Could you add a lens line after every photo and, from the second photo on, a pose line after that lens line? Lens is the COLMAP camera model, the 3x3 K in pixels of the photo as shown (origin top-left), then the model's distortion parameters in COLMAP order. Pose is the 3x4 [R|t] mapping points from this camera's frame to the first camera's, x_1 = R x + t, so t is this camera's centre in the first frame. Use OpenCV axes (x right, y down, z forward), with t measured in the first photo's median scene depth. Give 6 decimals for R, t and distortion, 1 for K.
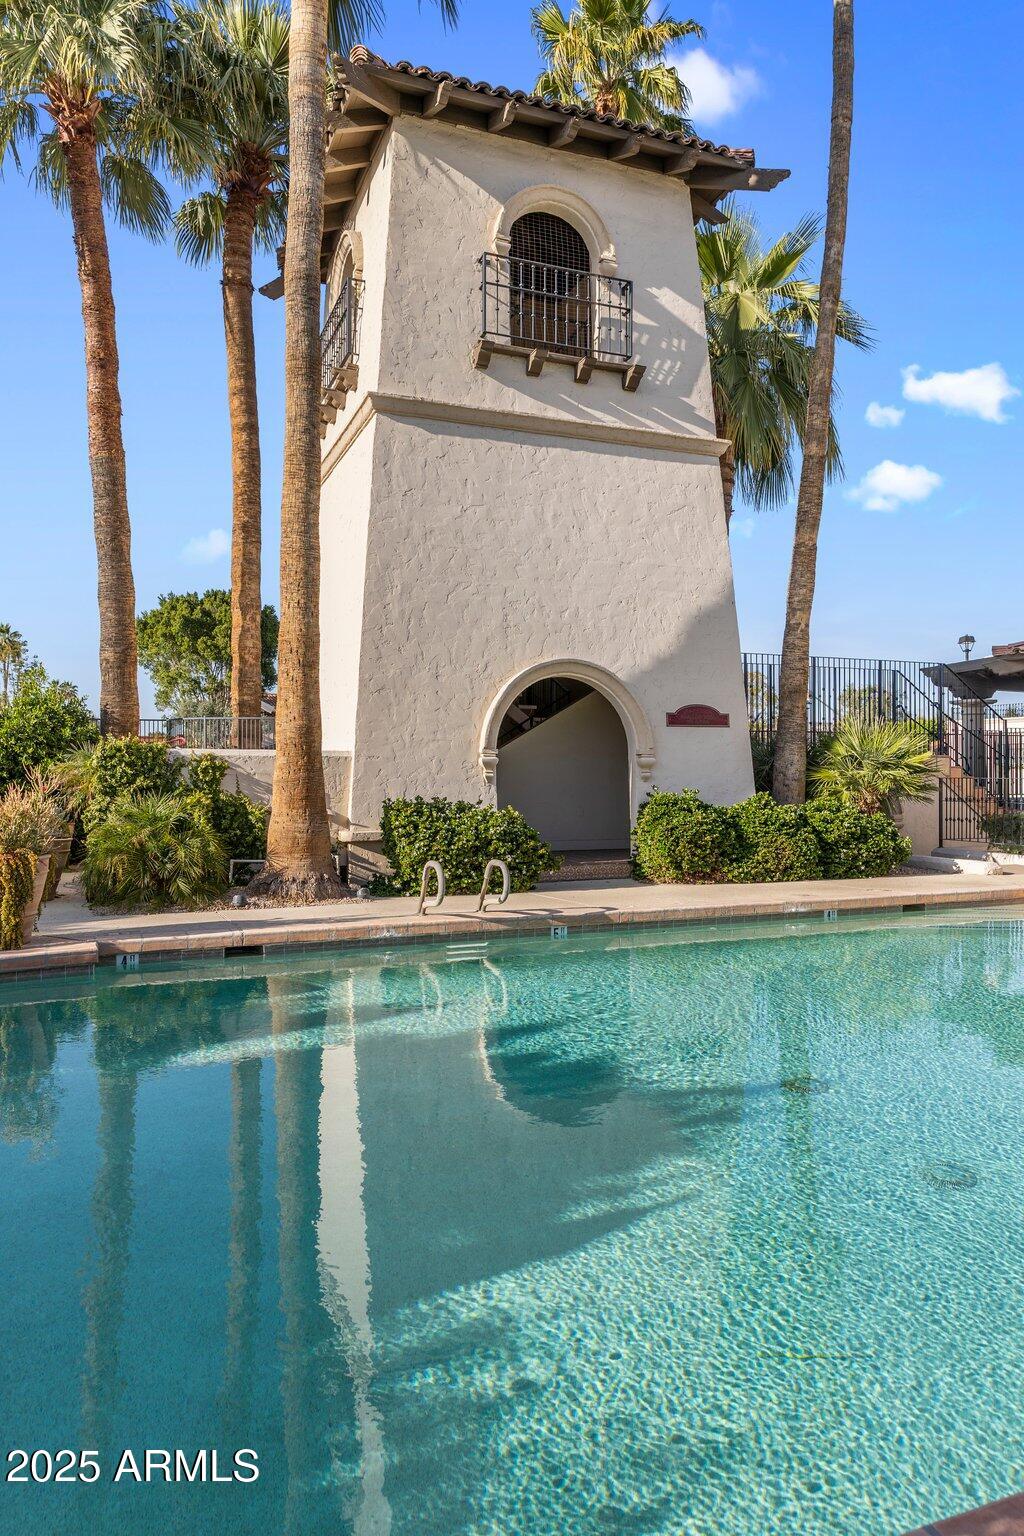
lens RADIAL K [[1033.4, 0, 511.8], [0, 1033.4, 764.8], [0, 0, 1]] dist [-0.003669, -0.000061]
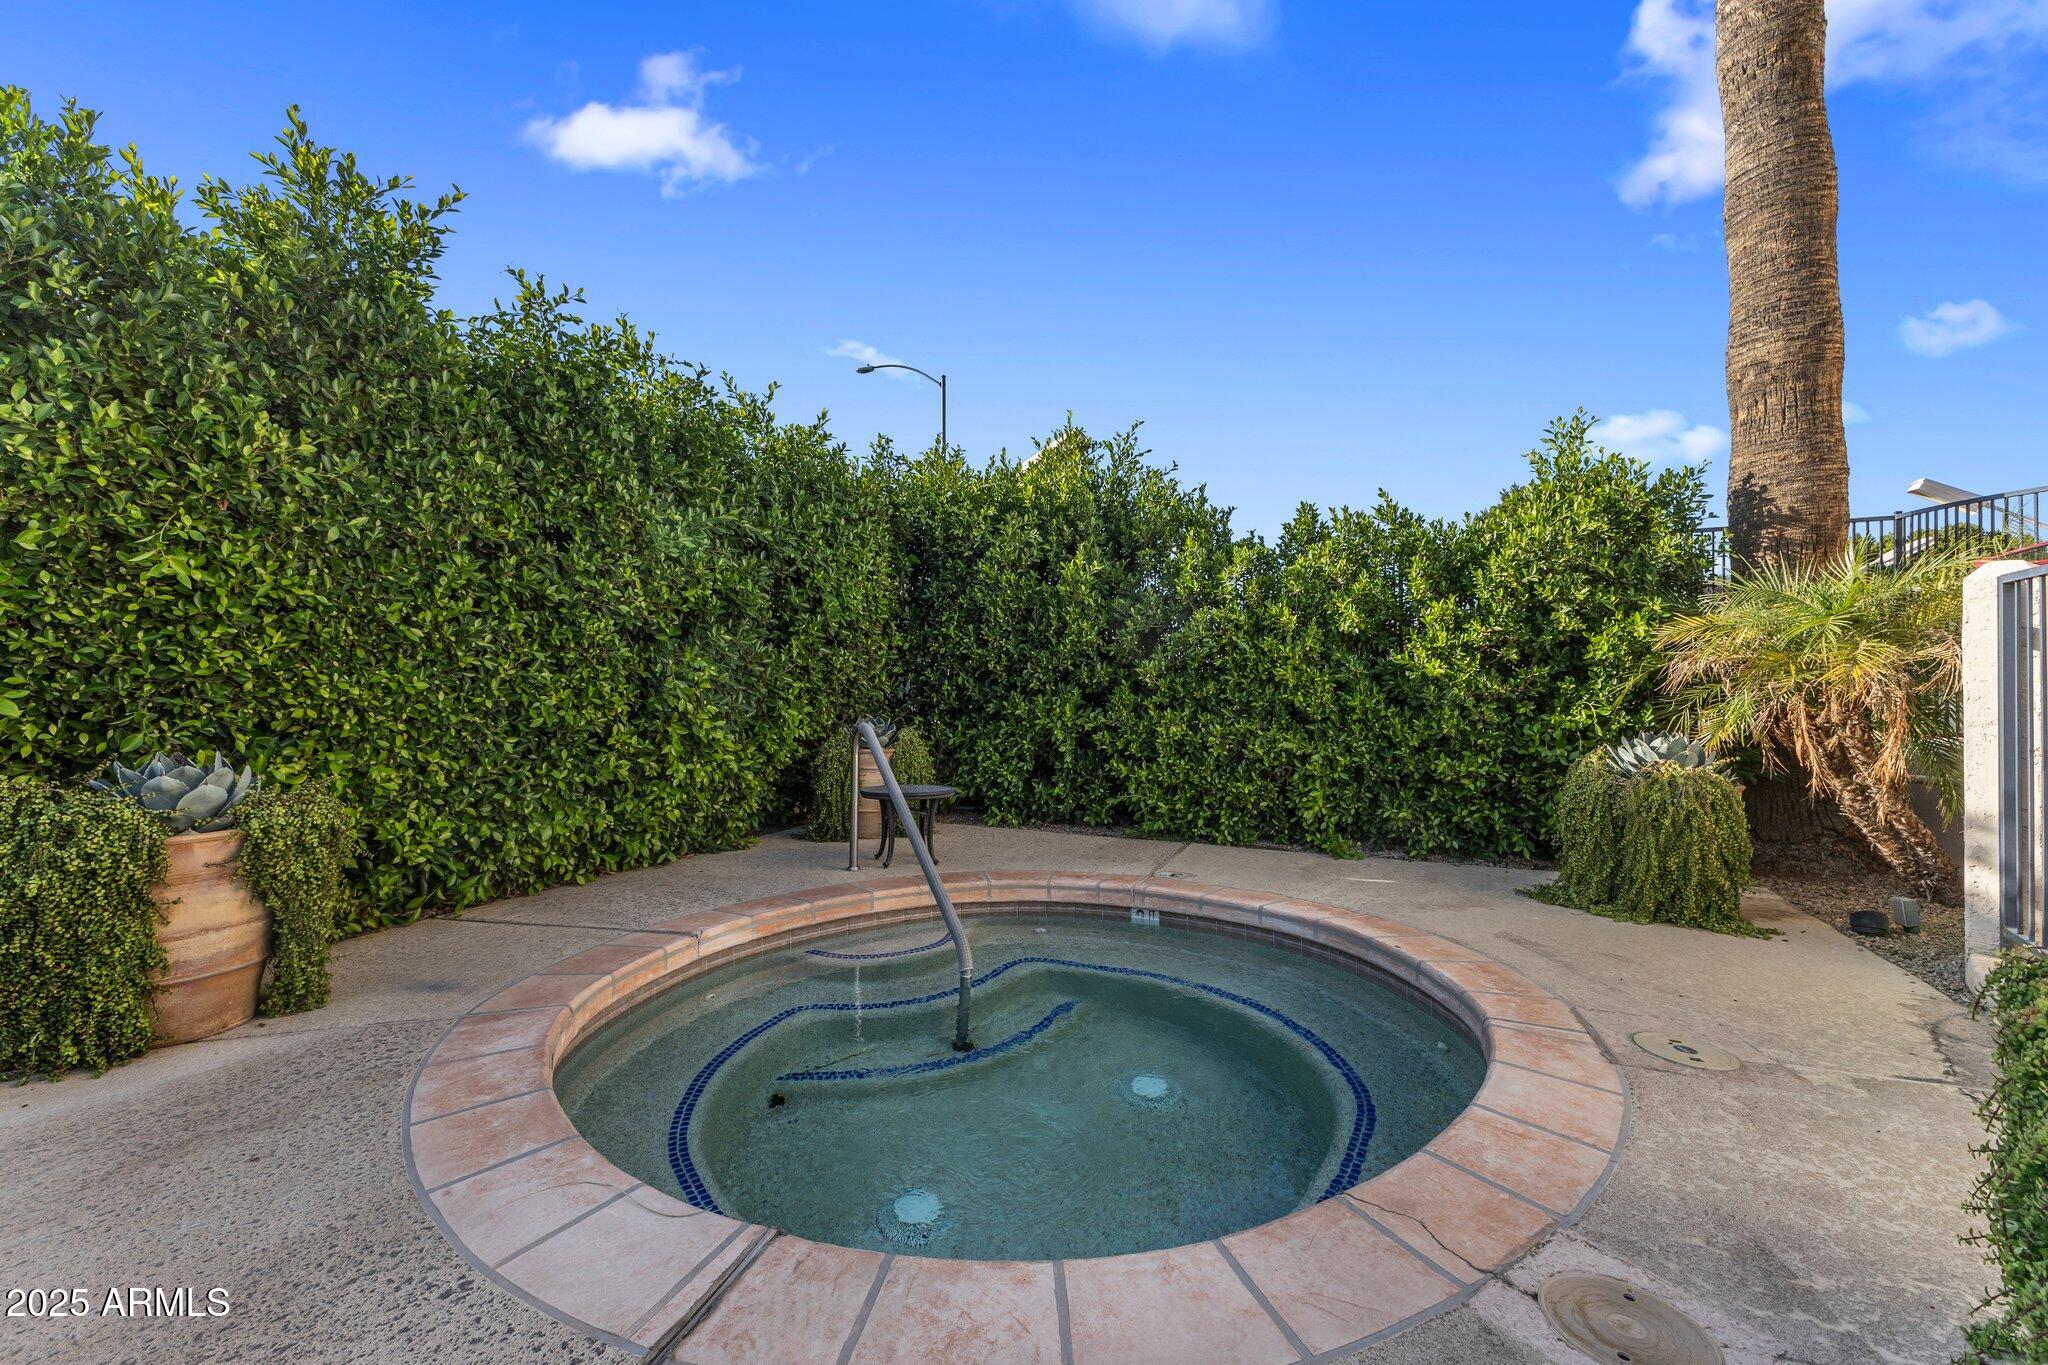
lens RADIAL K [[873.6, 0, 1025.9], [0, 873.6, 678.6], [0, 0, 1]] dist [0.000415, 0.000005]
pose [[0.699984, -0.000833, -0.714158, -0.415305], [0.007682, 0.999950, 0.006363, 0.017621], [0.714117, -0.009940, 0.699956, 0.667978]]
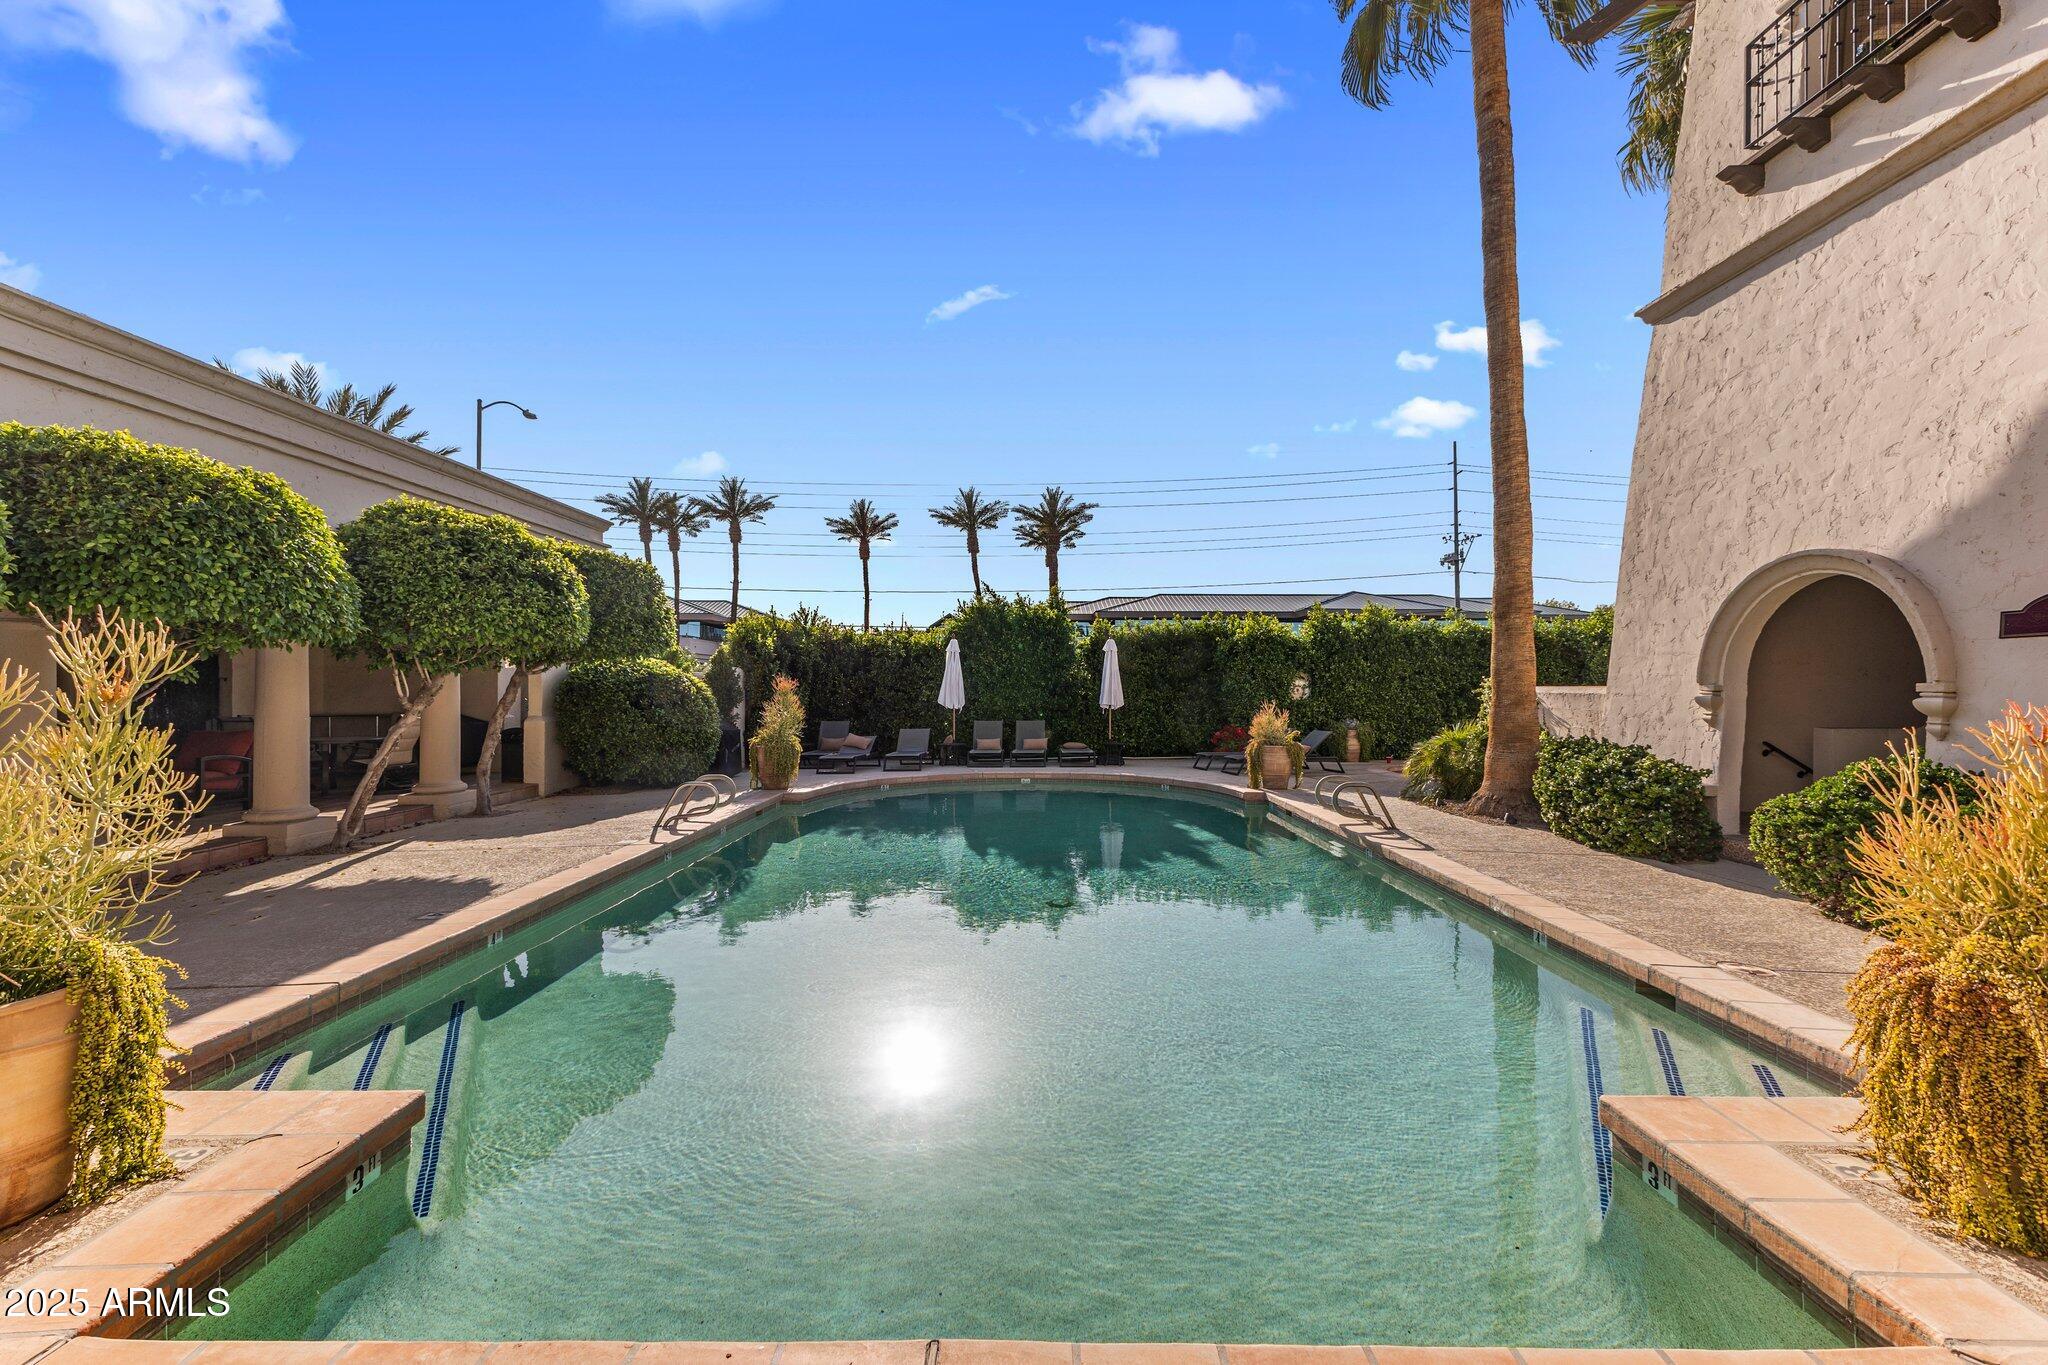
lens RADIAL K [[873.6, 0, 1024.1], [0, 873.6, 686.0], [0, 0, 1]] dist [0.000415, 0.000005]
pose [[-0.380456, -0.000471, -0.924799, 0.758887], [0.005008, 0.999984, -0.002569, -0.014508], [0.924786, -0.005609, -0.380447, 0.718728]]
